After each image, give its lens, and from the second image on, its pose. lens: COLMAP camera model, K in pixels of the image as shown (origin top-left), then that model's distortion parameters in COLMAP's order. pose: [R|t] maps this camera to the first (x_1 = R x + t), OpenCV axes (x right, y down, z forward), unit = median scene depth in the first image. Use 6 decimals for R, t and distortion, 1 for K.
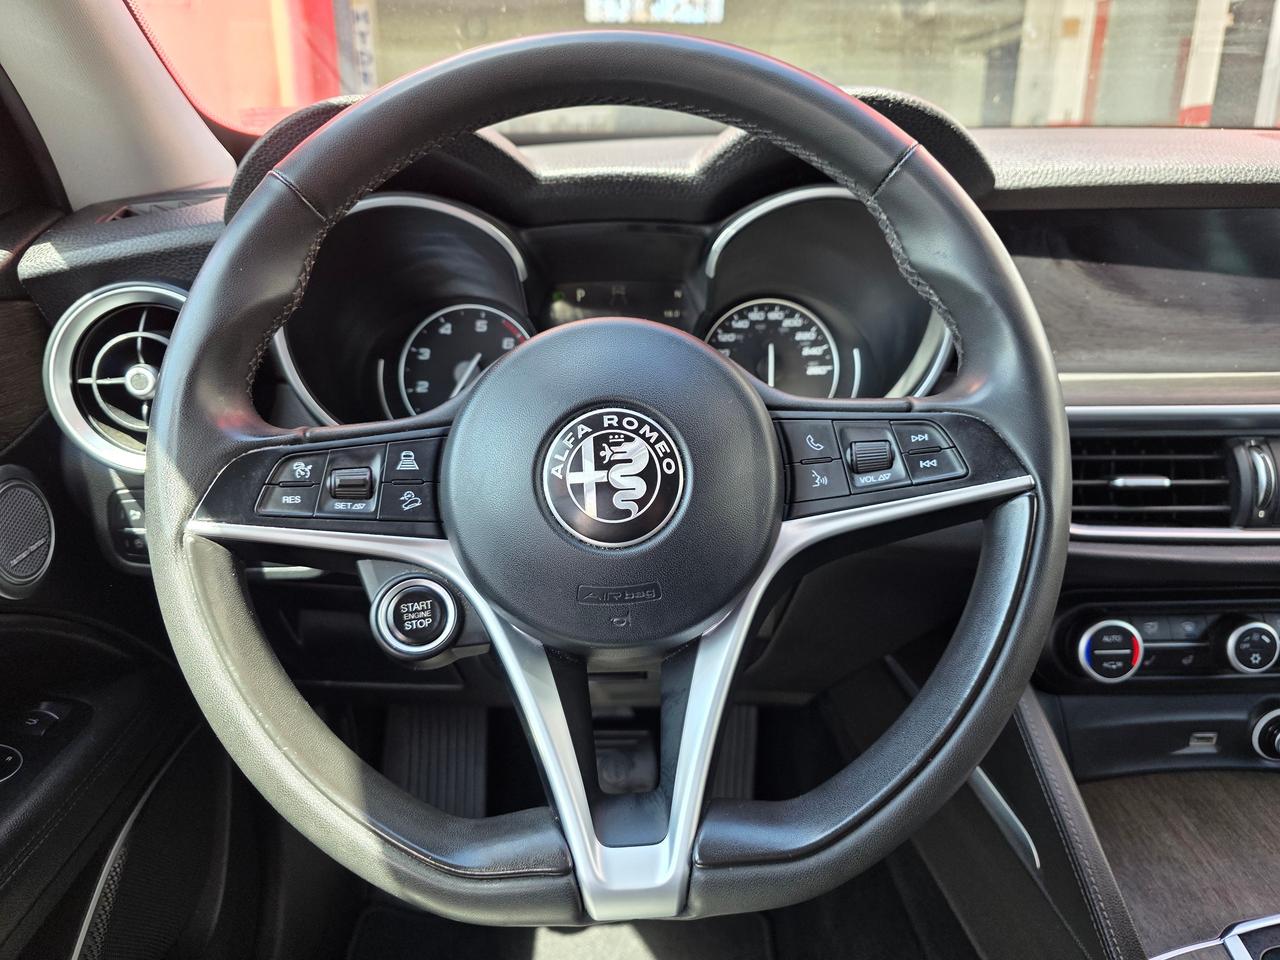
lens RADIAL K [[856.9, 0, 644.3], [0, 856.9, 476.1], [0, 0, 1]] dist [0.063003, -0.059441]
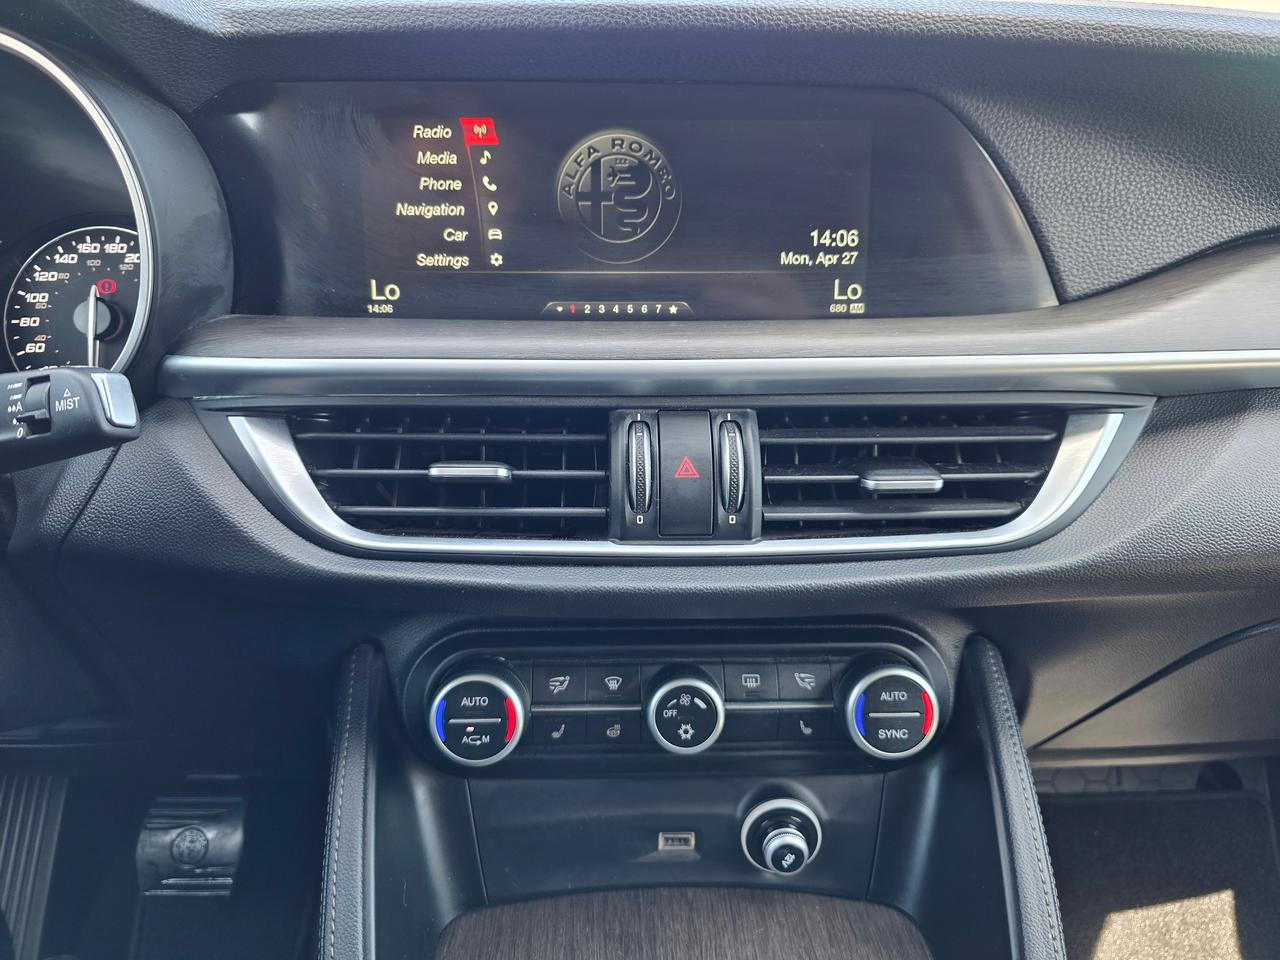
lens RADIAL K [[865.5, 0, 638.2], [0, 865.5, 455.0], [0, 0, 1]] dist [-0.004561, -0.001427]
pose [[0.999952, 0.009765, 0.000360, 0.661444], [-0.009732, 0.998523, -0.053461, 0.026993], [-0.000881, 0.053454, 0.998570, 0.302077]]
